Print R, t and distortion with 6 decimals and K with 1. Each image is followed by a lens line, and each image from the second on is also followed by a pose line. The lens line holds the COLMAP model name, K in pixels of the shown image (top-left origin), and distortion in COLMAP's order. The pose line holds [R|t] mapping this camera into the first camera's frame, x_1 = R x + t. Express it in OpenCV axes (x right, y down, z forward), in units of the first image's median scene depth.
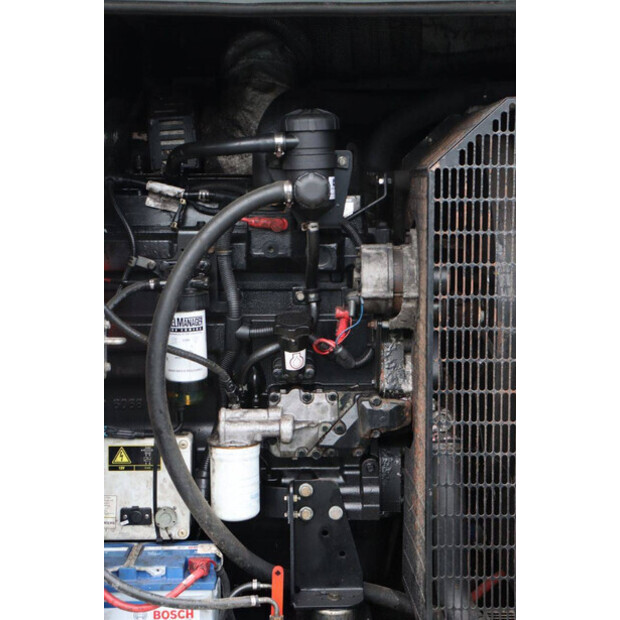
lens RADIAL K [[1061.8, 0, 309.8], [0, 1061.8, 311.3], [0, 0, 1]] dist [0.179022, 0.000000]
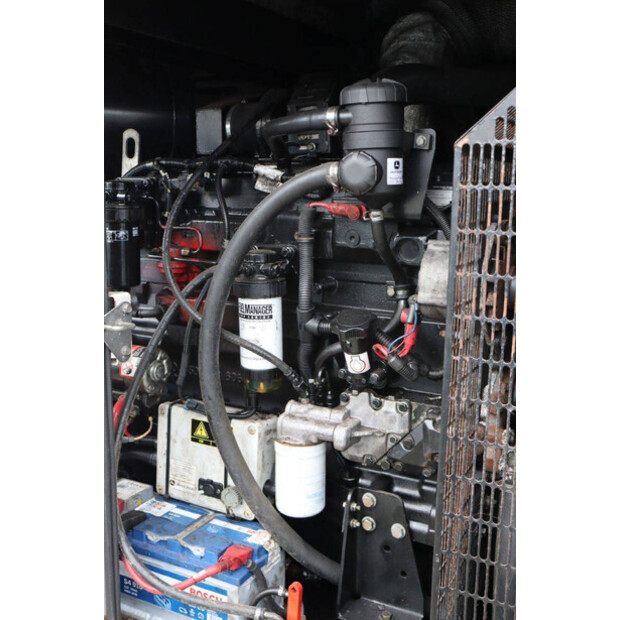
lens RADIAL K [[717.3, 0, 309.6], [0, 717.3, 312.1], [0, 0, 1]] dist [-0.010852, 0.000000]
pose [[0.879654, 0.104492, -0.463993, 0.229247], [-0.075450, 0.993872, 0.080780, -0.043342], [0.469590, -0.036050, 0.882148, 0.438642]]
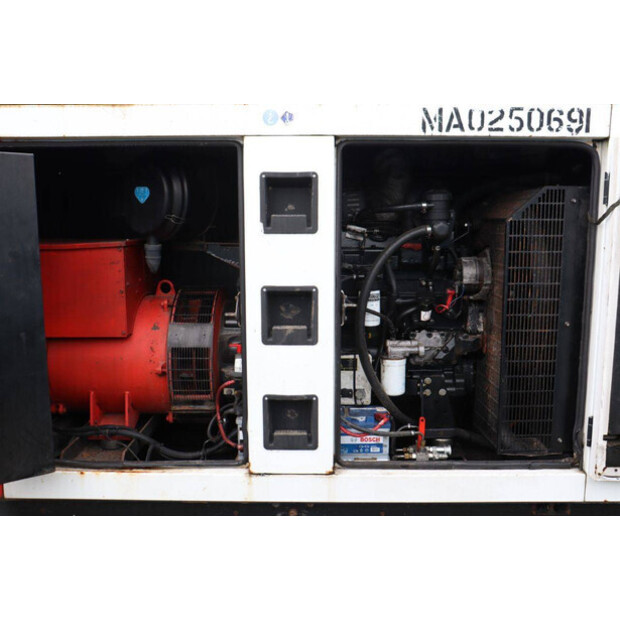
lens RADIAL K [[612.2, 0, 309.4], [0, 612.2, 308.2], [0, 0, 1]] dist [-0.088009, 0.000000]
pose [[0.999798, 0.001146, -0.020076, -0.206157], [-0.000625, 0.999663, 0.025953, 0.002933], [0.020099, -0.025935, 0.999462, -0.136591]]
